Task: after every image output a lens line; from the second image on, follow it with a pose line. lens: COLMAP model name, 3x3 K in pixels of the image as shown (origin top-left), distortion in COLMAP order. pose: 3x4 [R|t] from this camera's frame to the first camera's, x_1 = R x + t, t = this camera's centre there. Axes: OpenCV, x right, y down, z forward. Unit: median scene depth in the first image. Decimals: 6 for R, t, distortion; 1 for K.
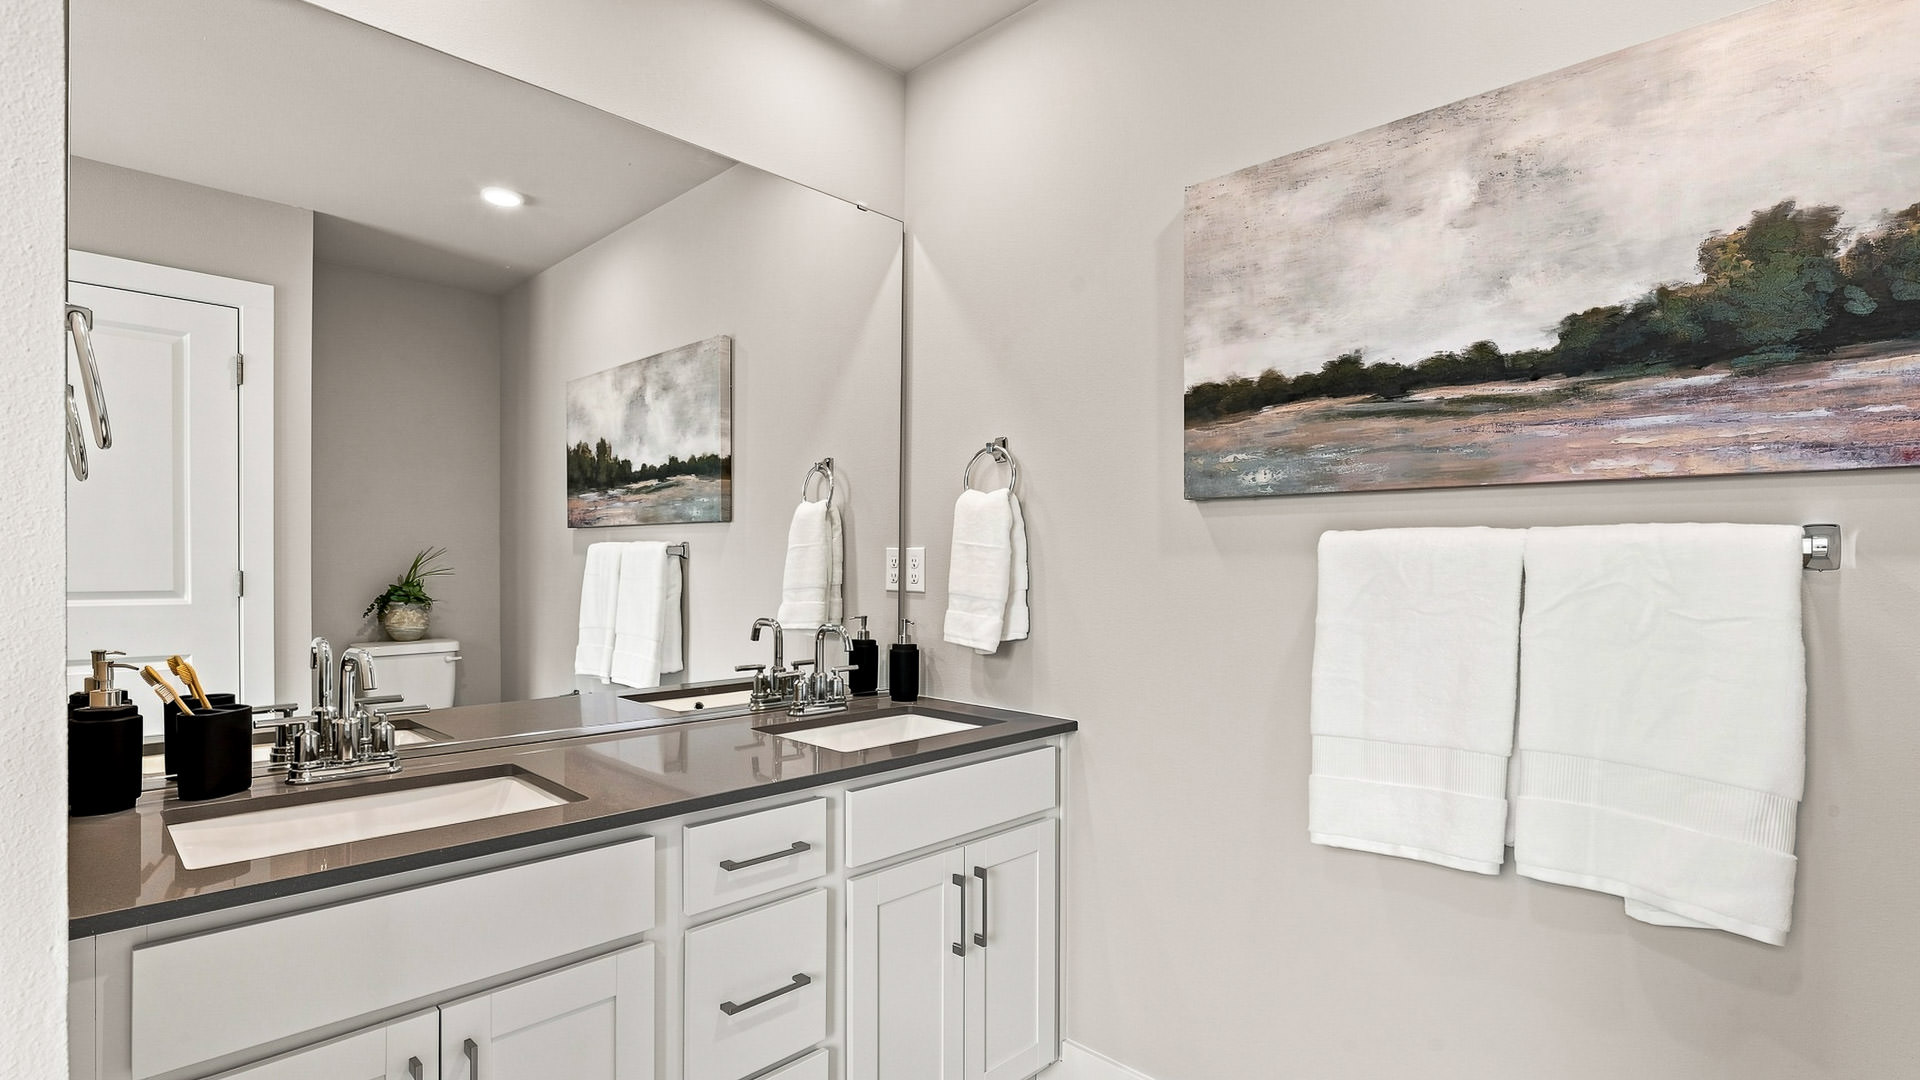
lens RADIAL K [[874.3, 0, 950.8], [0, 874.3, 549.8], [0, 0, 1]] dist [-0.004957, 0.000123]
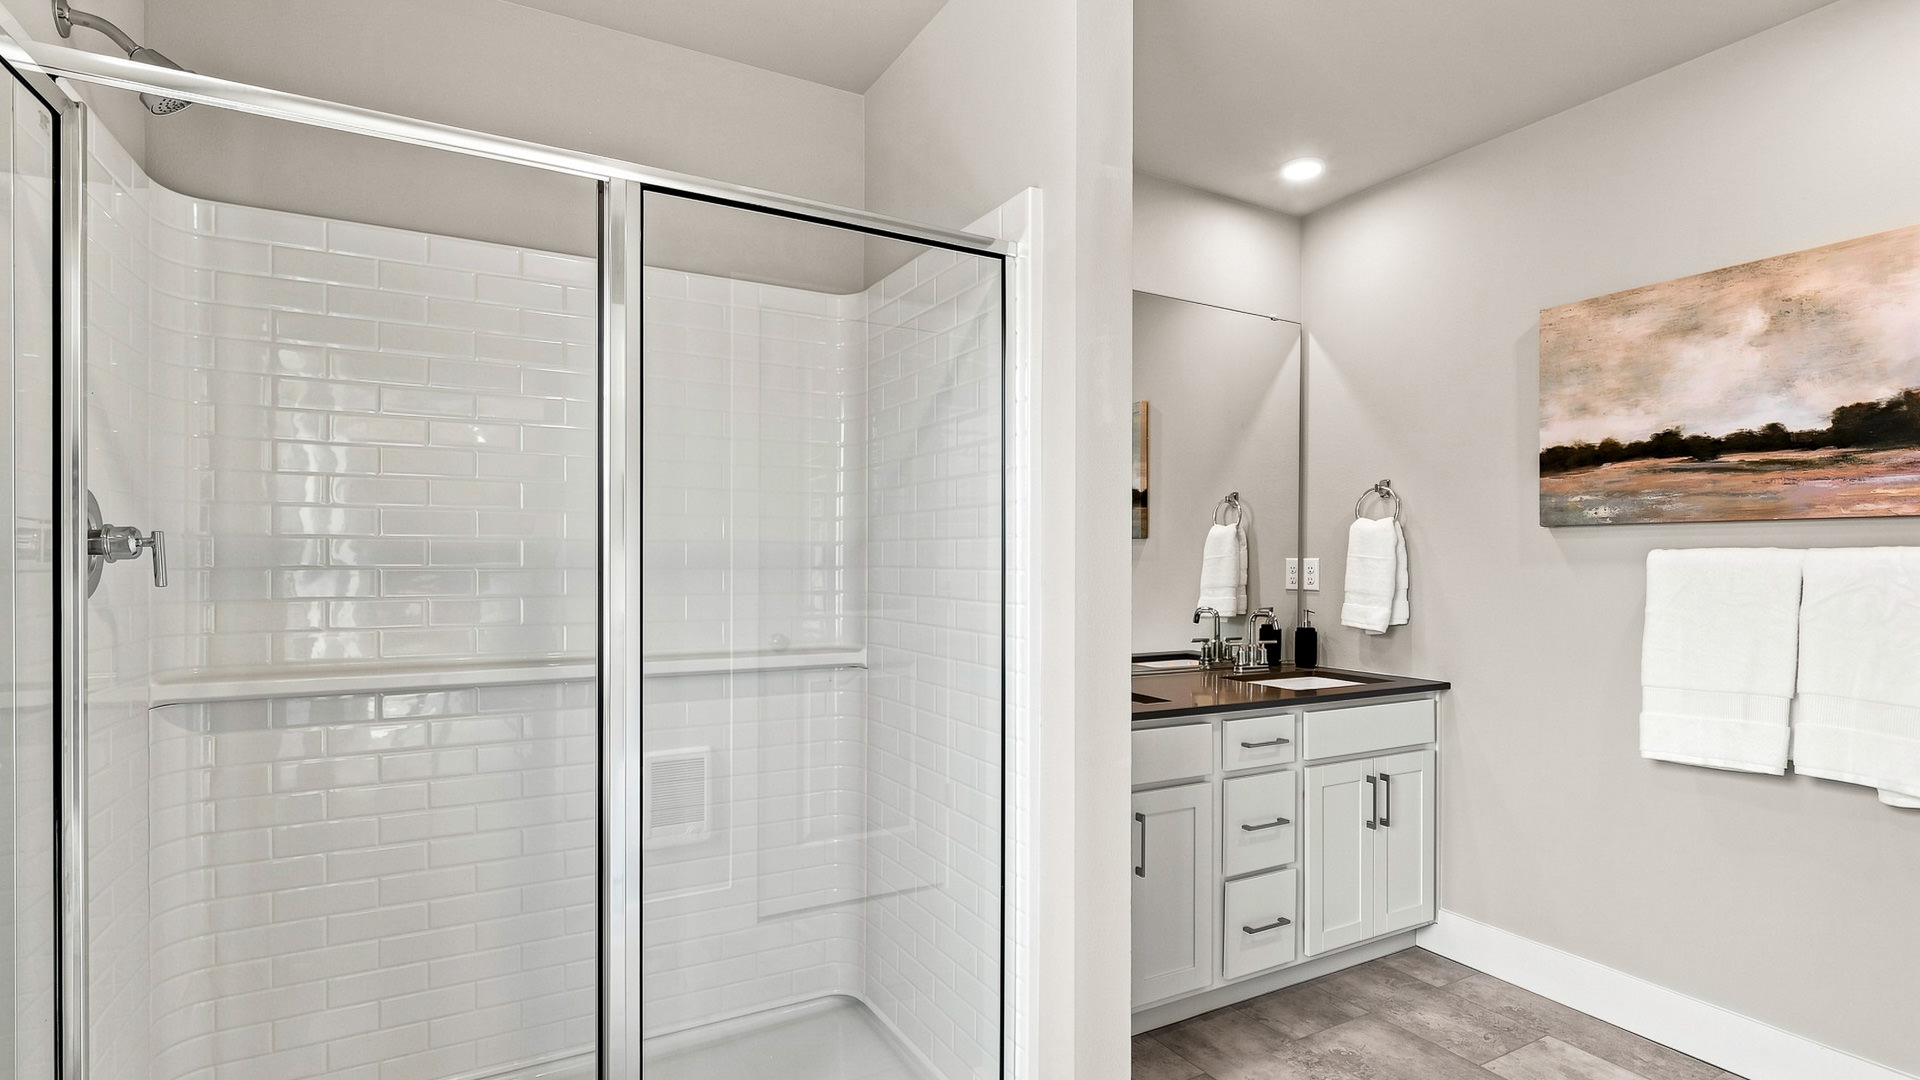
lens RADIAL K [[874.3, 0, 970.8], [0, 874.3, 554.5], [0, 0, 1]] dist [-0.004957, 0.000123]
pose [[0.961463, -0.002028, -0.274928, -0.261182], [0.002312, 0.999997, 0.000709, -0.015984], [0.274926, -0.001317, 0.961465, -0.699505]]
